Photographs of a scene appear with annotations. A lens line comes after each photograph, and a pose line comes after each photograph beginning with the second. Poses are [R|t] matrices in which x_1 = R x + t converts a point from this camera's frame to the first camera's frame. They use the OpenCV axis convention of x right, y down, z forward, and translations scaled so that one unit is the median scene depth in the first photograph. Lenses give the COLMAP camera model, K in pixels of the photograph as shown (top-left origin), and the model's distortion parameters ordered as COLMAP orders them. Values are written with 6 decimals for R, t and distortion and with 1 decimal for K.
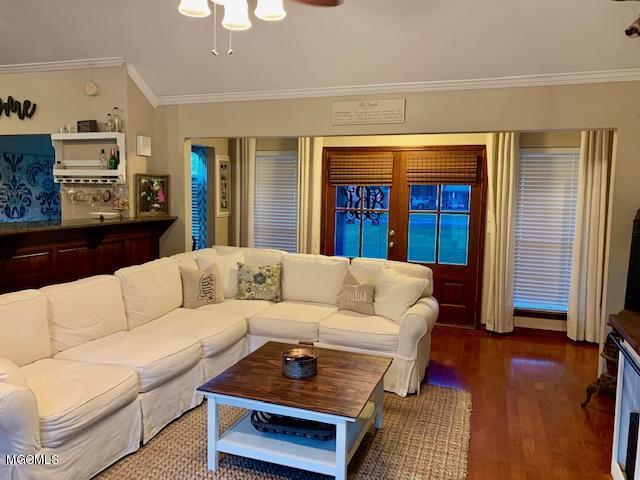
lens RADIAL K [[488.6, 0, 320.0], [0, 488.6, 233.5], [0, 0, 1]] dist [0.040266, -0.051771]
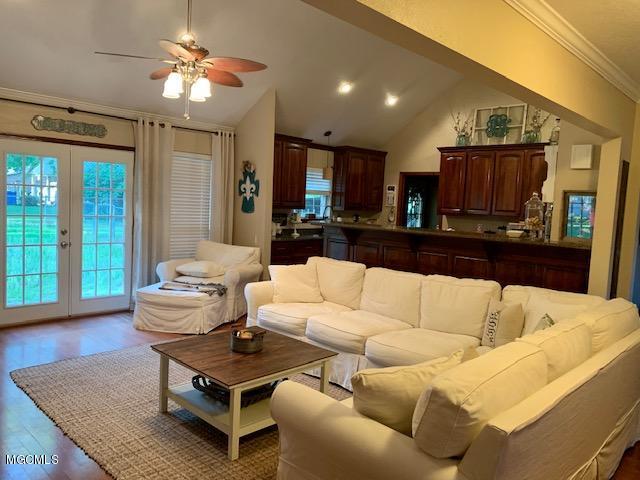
lens RADIAL K [[488.6, 0, 322.0], [0, 488.6, 240.3], [0, 0, 1]] dist [0.040266, -0.051771]
pose [[-0.414306, 0.037472, -0.909366, 0.586491], [-0.134142, 0.985726, 0.101734, -0.069247], [0.900198, 0.164133, -0.403366, 1.005247]]
